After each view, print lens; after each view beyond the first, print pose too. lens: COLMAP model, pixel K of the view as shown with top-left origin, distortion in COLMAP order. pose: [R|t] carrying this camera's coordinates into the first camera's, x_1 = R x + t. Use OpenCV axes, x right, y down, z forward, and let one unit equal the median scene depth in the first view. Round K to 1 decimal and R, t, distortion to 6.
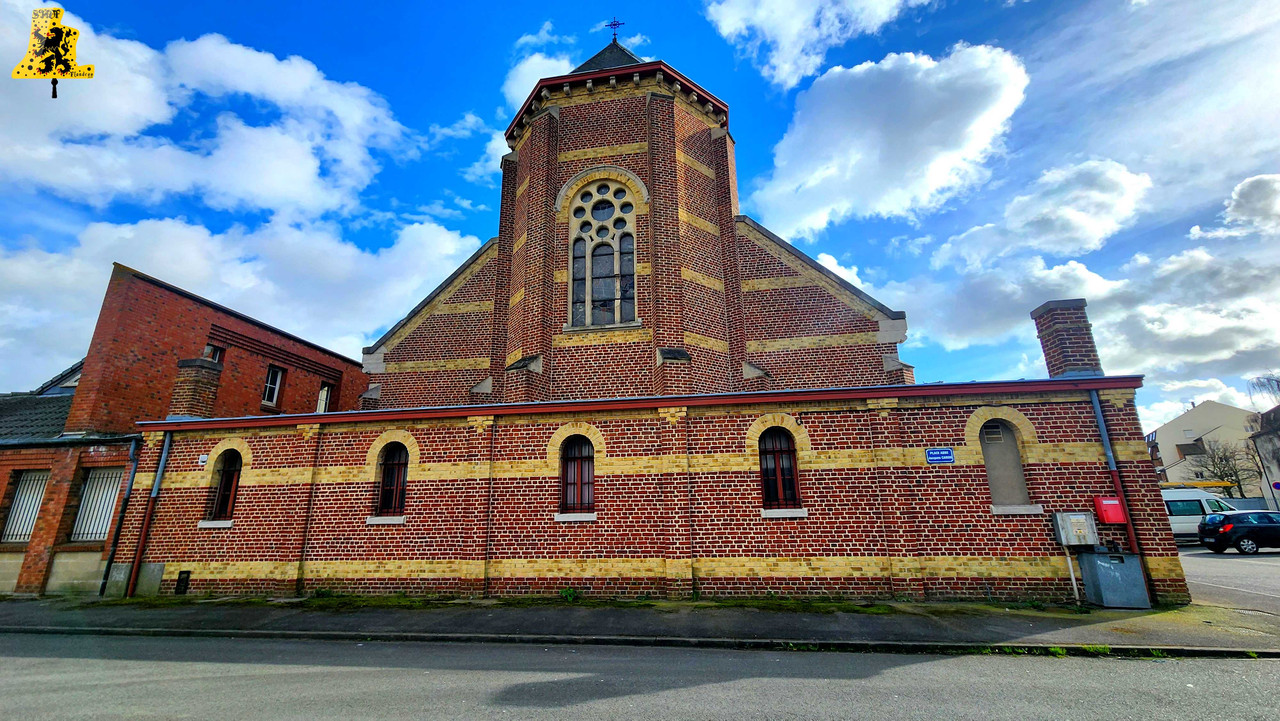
lens RADIAL K [[527.0, 0, 639.6], [0, 527.0, 350.8], [0, 0, 1]] dist [-0.001865, -0.000262]
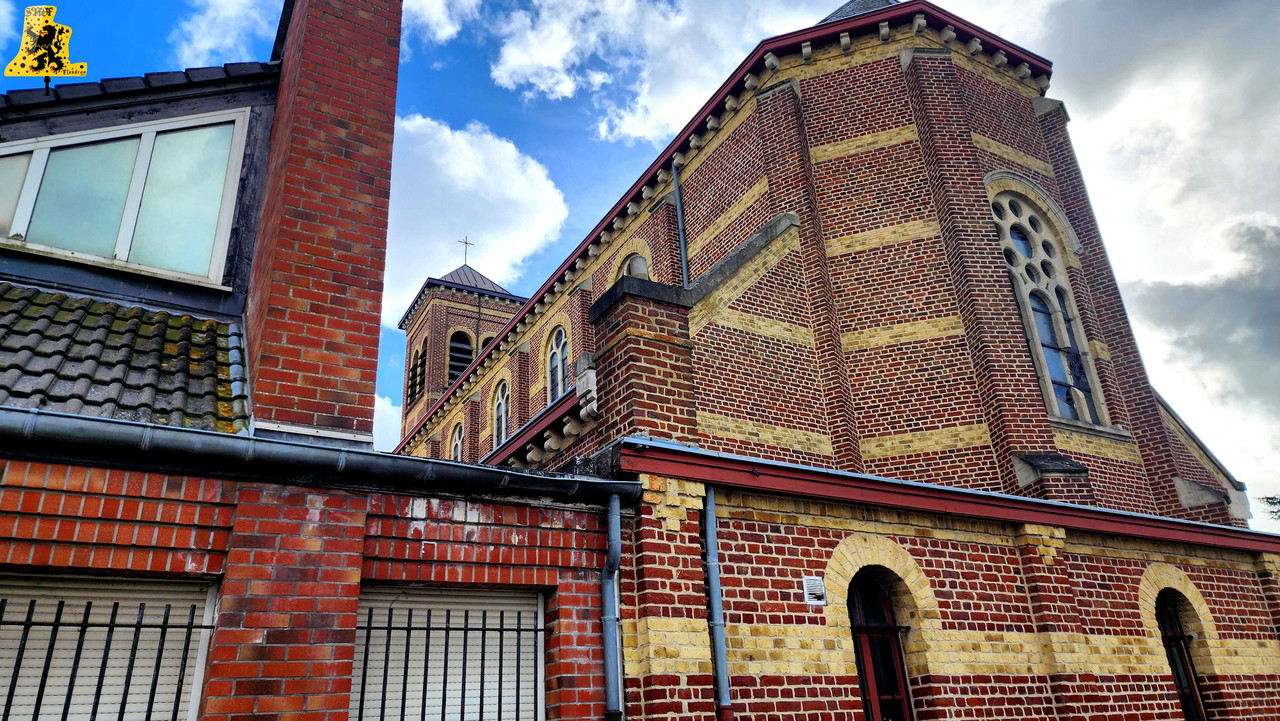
lens RADIAL K [[817.0, 0, 608.4], [0, 817.0, 387.5], [0, 0, 1]] dist [0.062206, -0.047719]
pose [[0.792860, 0.225340, 0.566211, -1.259681], [-0.149299, 0.972634, -0.178026, 0.195292], [-0.590832, 0.056615, 0.804806, 0.655337]]
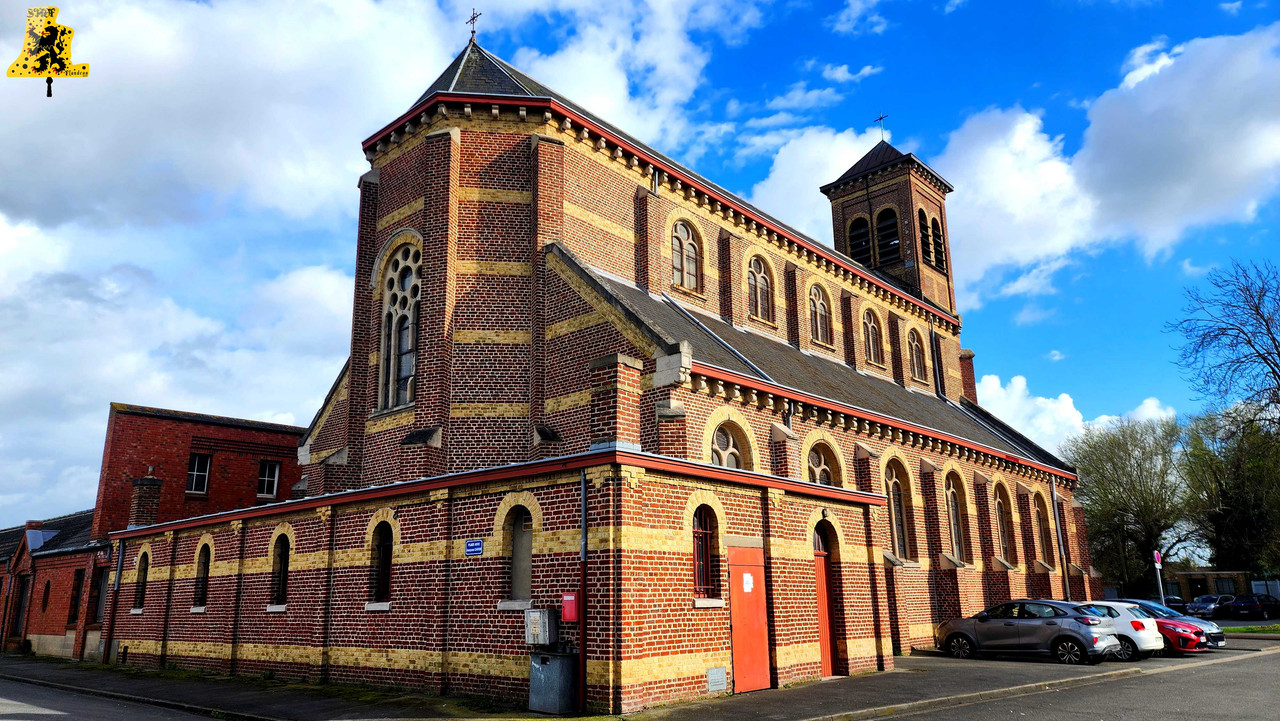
lens RADIAL K [[867.0, 0, 639.3], [0, 867.0, 353.4], [0, 0, 1]] dist [0.063625, -0.072784]
pose [[0.837178, -0.142361, -0.528078, 1.379048], [0.158913, 0.987191, -0.014200, -0.063194], [0.523335, -0.072030, 0.849077, -0.128377]]
